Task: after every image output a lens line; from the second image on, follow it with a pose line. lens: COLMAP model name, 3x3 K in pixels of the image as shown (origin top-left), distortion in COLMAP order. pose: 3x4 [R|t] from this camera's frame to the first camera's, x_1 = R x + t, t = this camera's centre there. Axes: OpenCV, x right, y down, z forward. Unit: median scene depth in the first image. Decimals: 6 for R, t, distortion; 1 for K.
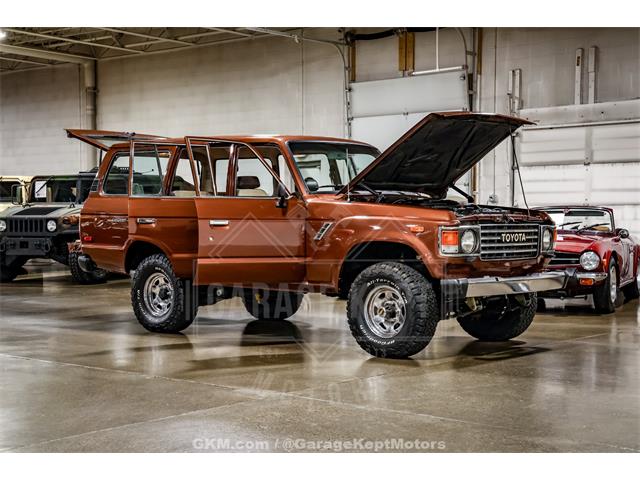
lens RADIAL K [[1094.7, 0, 318.9], [0, 1094.7, 243.6], [0, 0, 1]] dist [0.282016, 0.000000]
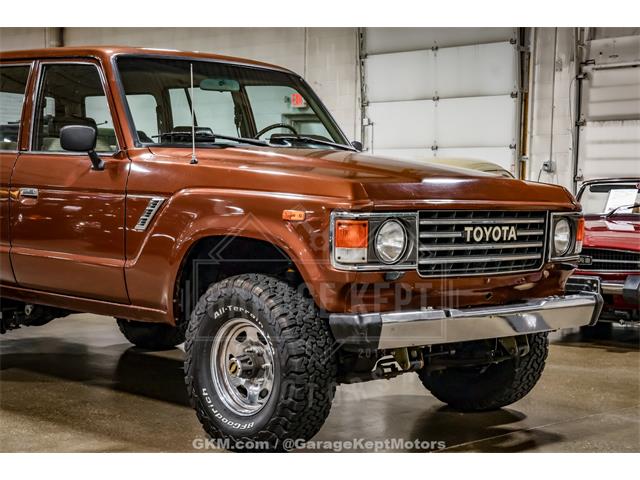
lens RADIAL K [[1166.6, 0, 316.0], [0, 1166.6, 245.8], [0, 0, 1]] dist [0.295755, 0.000000]
pose [[0.996065, 0.023739, -0.085389, 0.134849], [-0.021510, 0.999406, 0.026929, -0.012666], [0.085978, -0.024987, 0.995984, 0.405036]]
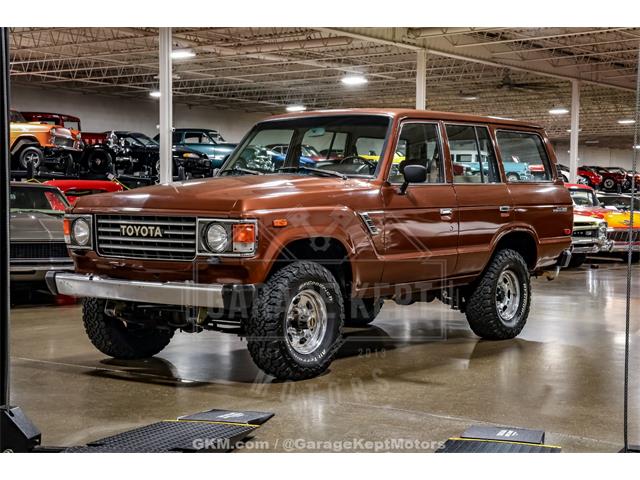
lens RADIAL K [[1166.6, 0, 319.7], [0, 1166.6, 240.1], [0, 0, 1]] dist [0.295755, 0.000000]
pose [[0.055490, 0.017758, -0.998301, 0.987757], [-0.050633, 0.998605, 0.014949, -0.017439], [0.997175, 0.049718, 0.056311, 1.037028]]
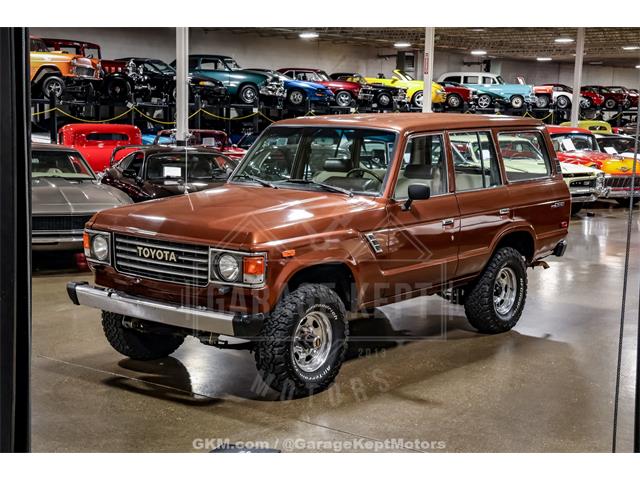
lens RADIAL K [[1112.1, 0, 319.8], [0, 1112.1, 239.5], [0, 0, 1]] dist [0.268101, 0.000000]
pose [[0.045601, 0.113359, -0.992507, 0.982063], [-0.066764, 0.991665, 0.110196, -0.113530], [0.996726, 0.061239, 0.052789, 1.033929]]
